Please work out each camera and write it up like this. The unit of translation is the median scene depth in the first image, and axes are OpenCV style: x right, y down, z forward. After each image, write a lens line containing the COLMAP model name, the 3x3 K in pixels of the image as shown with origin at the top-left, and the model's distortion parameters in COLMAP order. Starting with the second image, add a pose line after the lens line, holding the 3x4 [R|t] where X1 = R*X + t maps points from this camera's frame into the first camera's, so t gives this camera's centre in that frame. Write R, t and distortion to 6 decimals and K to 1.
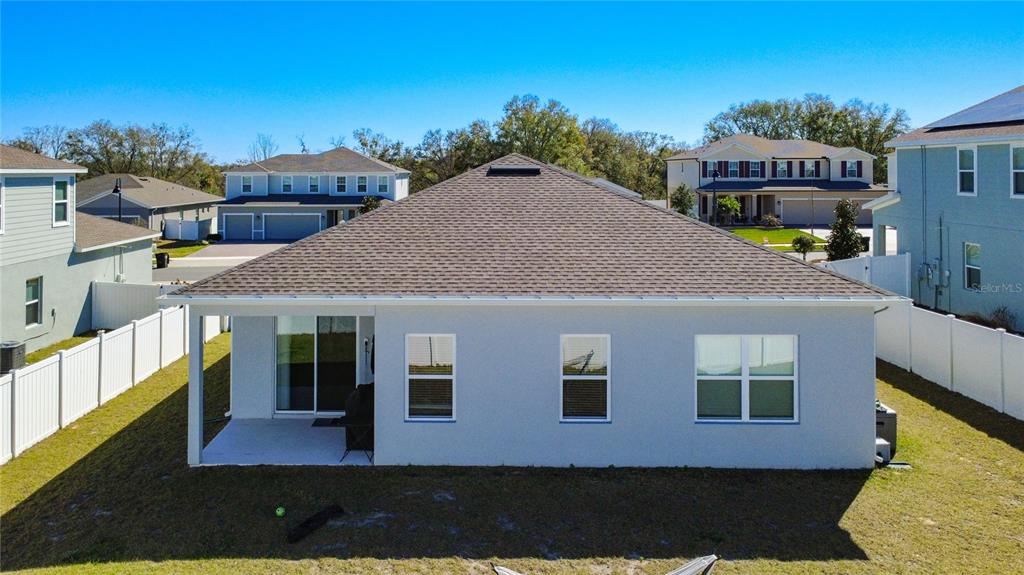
lens RADIAL K [[768.9, 0, 466.9], [0, 768.9, 163.2], [0, 0, 1]] dist [-0.000394, -0.003261]
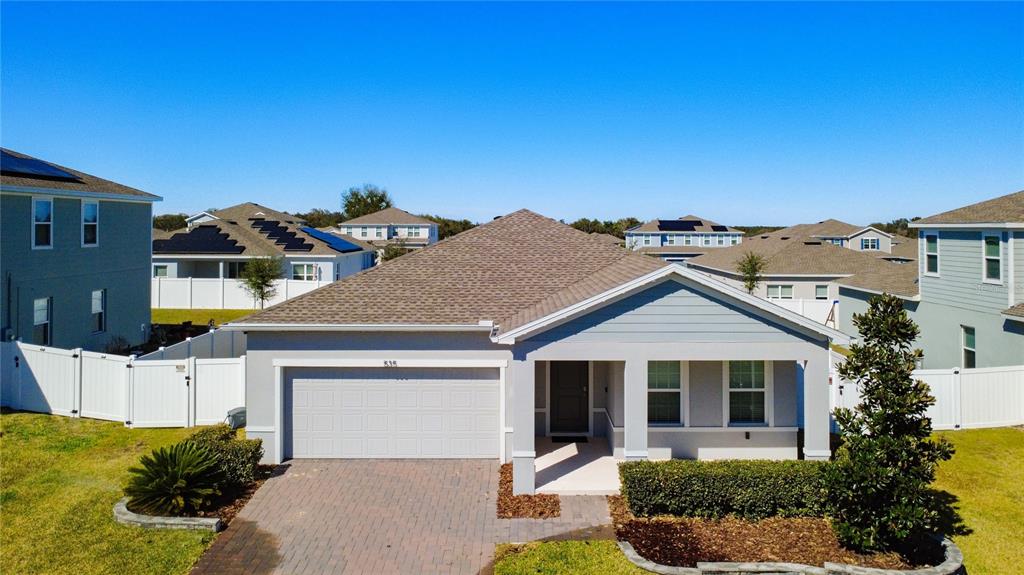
lens RADIAL K [[768.4, 0, 540.7], [0, 768.4, 225.3], [0, 0, 1]] dist [0.000127, 0.001521]
pose [[-0.999242, -0.002228, -0.038875, 0.065376], [-0.001724, 0.999914, -0.012989, 0.022919], [0.038900, -0.012913, -0.999160, 1.903589]]
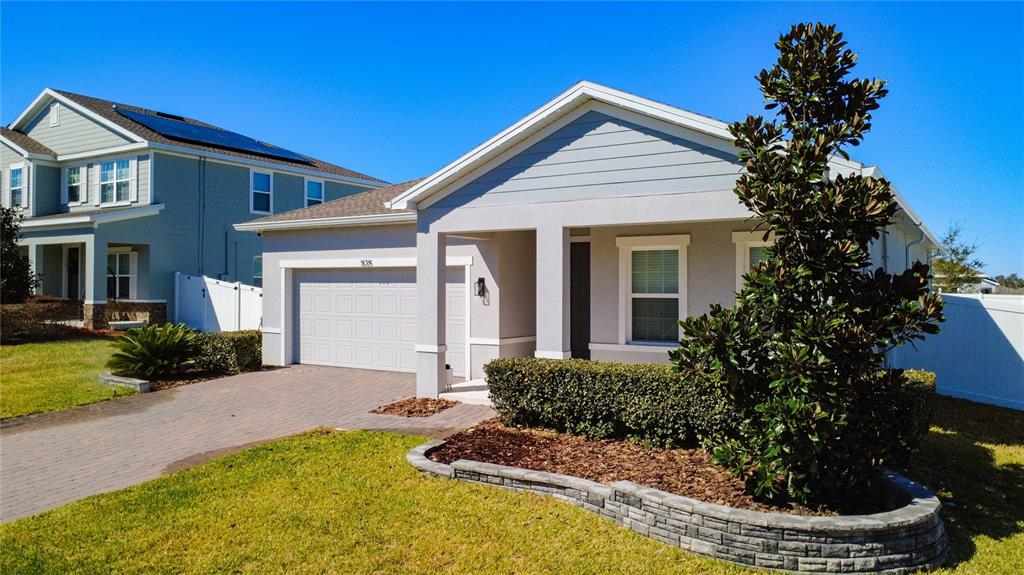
lens RADIAL K [[749.8, 0, 510.1], [0, 749.8, 289.6], [0, 0, 1]] dist [-0.001368, 0.001316]
pose [[-0.858504, -0.001010, 0.512806, -0.221400], [-0.006882, 0.999931, -0.009551, 0.155069], [-0.512761, -0.011729, -0.858451, 1.690691]]
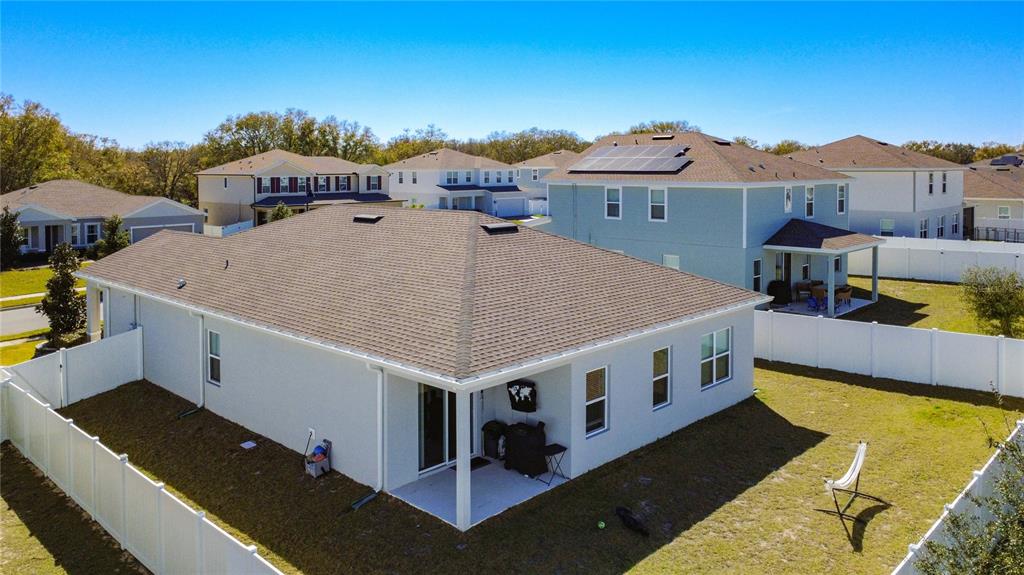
lens RADIAL K [[772.0, 0, 508.5], [0, 772.0, 186.5], [0, 0, 1]] dist [-0.000468, 0.000243]
pose [[0.678982, -0.020927, 0.733857, -0.579314], [-0.004757, 0.999447, 0.032902, -0.068020], [-0.734140, -0.025831, 0.678507, 0.117331]]
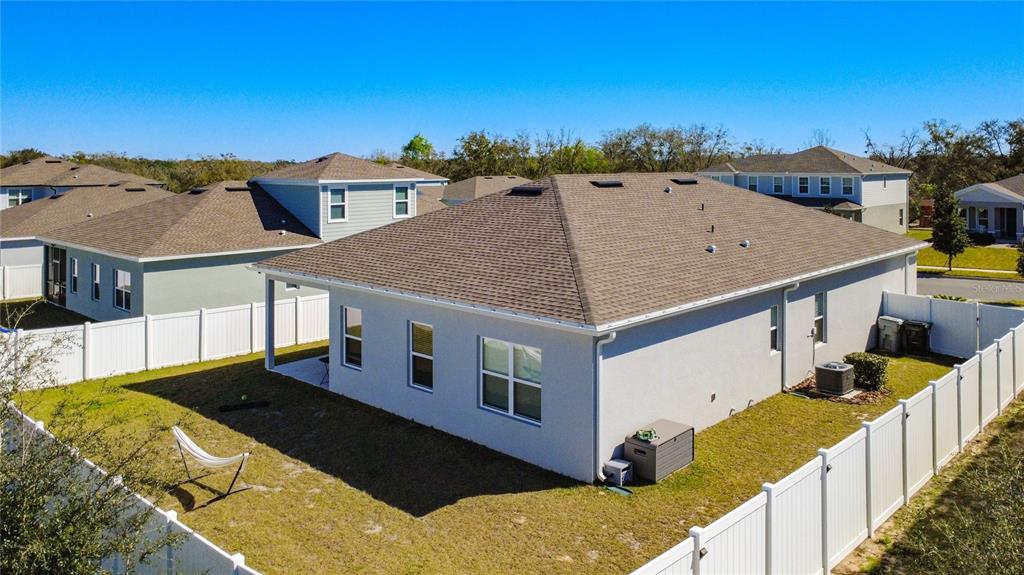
lens RADIAL K [[781.7, 0, 514.0], [0, 781.7, 159.9], [0, 0, 1]] dist [-0.000779, 0.001252]
pose [[0.735508, -0.004019, -0.677504, 0.608597], [0.008747, 0.999955, 0.003563, -0.029726], [0.677460, -0.008546, 0.735510, 0.067940]]
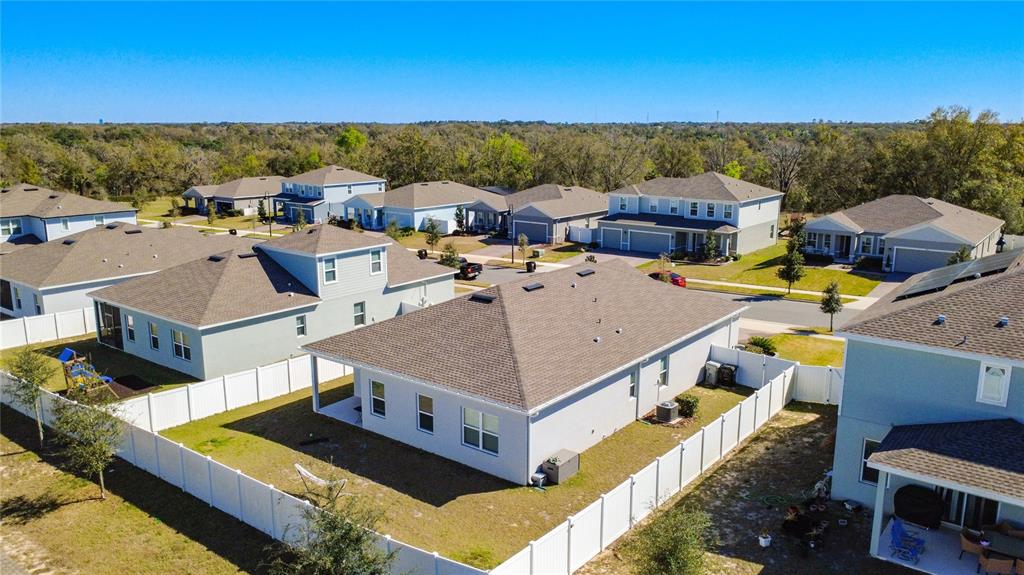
lens RADIAL K [[779.8, 0, 513.0], [0, 779.8, 288.5], [0, 0, 1]] dist [0.000645, -0.000877]
pose [[0.797392, 0.127986, -0.589733, 0.854241], [0.004471, 0.975971, 0.217853, -0.294103], [0.603445, -0.176351, 0.777660, -0.282012]]
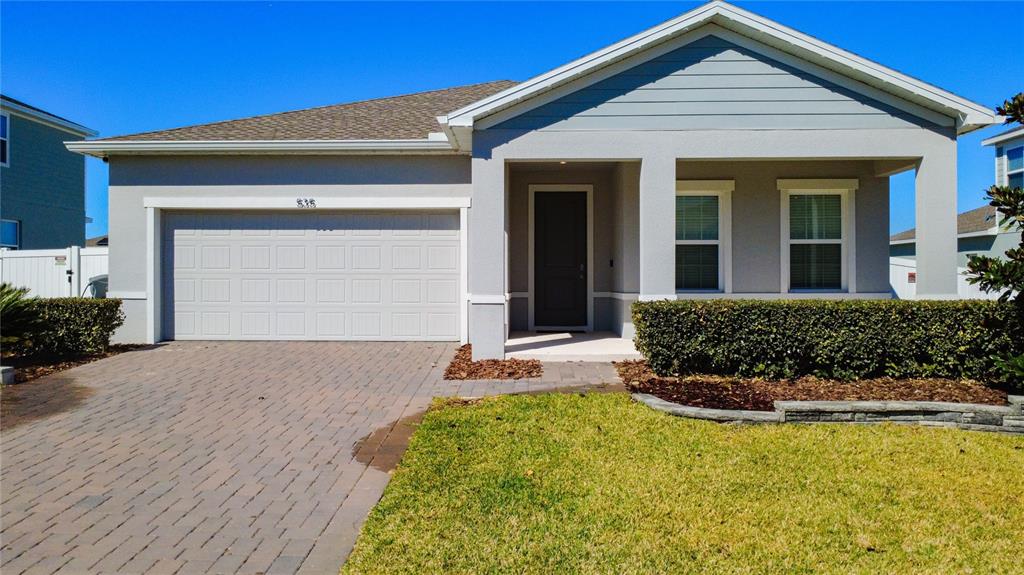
lens RADIAL K [[749.8, 0, 510.1], [0, 749.8, 289.6], [0, 0, 1]] dist [-0.001368, 0.001316]
pose [[-0.999981, 0.001210, 0.006038, 0.041962], [0.001181, 0.999988, -0.004745, 0.183676], [-0.006043, -0.004737, -0.999971, 1.699428]]
